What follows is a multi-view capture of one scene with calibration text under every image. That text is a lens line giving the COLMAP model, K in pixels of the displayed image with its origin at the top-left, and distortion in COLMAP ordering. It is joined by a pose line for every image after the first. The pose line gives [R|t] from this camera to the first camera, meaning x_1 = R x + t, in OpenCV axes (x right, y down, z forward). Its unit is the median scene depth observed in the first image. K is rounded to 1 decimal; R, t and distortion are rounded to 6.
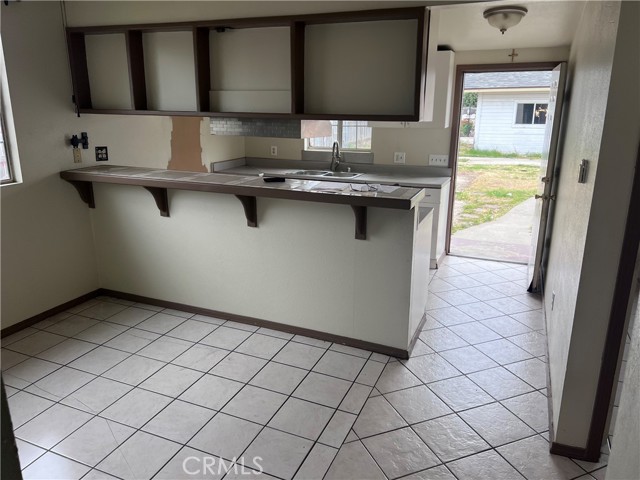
lens RADIAL K [[473.8, 0, 317.2], [0, 473.8, 233.1], [0, 0, 1]] dist [0.061108, -0.073285]
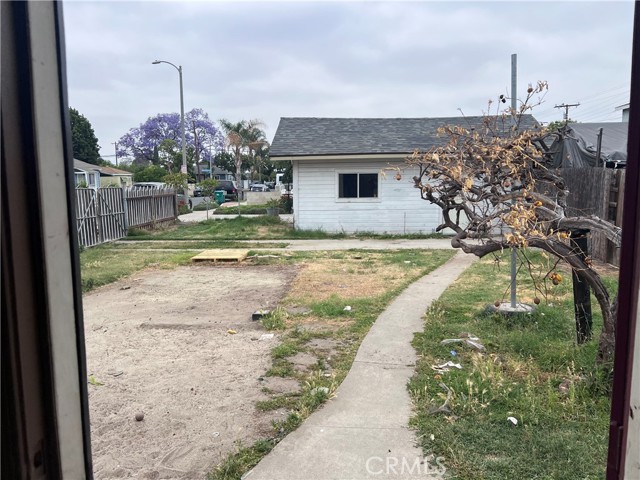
lens RADIAL K [[477.3, 0, 318.6], [0, 477.3, 234.7], [0, 0, 1]] dist [0.059077, -0.067804]
pose [[0.938830, -0.045979, 0.341298, 0.108187], [0.097594, 0.985940, -0.135636, -0.063264], [-0.330263, 0.160648, 0.930118, 0.283993]]
